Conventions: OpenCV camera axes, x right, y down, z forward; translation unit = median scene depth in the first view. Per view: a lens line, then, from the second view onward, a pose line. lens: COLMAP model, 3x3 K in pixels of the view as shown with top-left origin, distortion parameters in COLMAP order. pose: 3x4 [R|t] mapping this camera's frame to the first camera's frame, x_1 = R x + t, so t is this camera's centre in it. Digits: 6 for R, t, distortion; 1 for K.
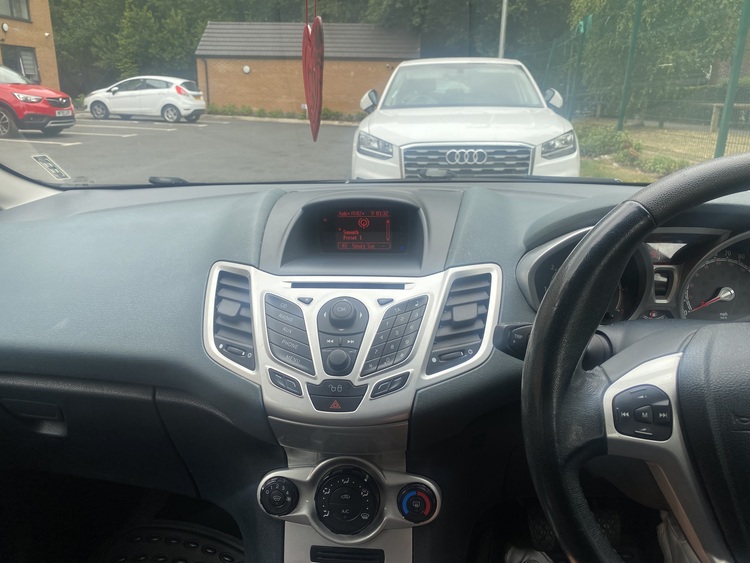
lens RADIAL K [[573.5, 0, 375.0], [0, 573.5, 281.5], [0, 0, 1]] dist [0.000828, -0.002261]
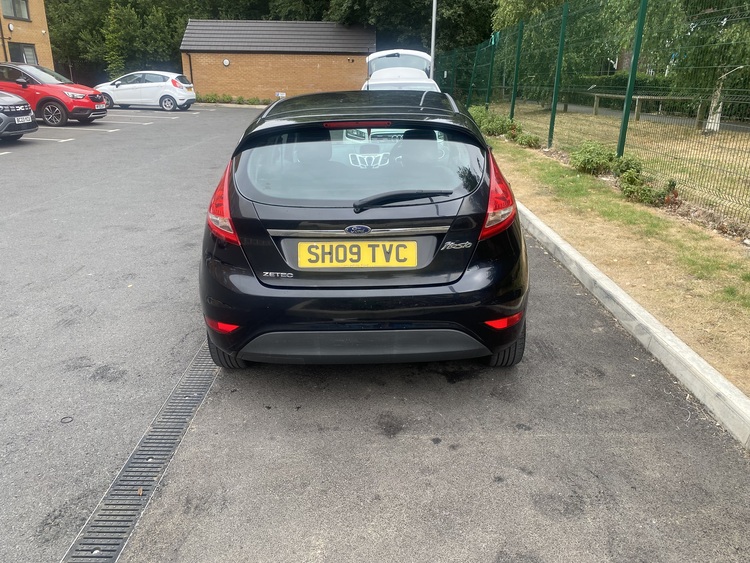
lens RADIAL K [[573.5, 0, 375.0], [0, 573.5, 281.5], [0, 0, 1]] dist [0.000828, -0.002261]
pose [[0.997403, -0.030204, 0.065388, -0.014734], [0.028053, 0.999042, 0.033579, 0.039951], [-0.066340, -0.031657, 0.997295, -0.186013]]
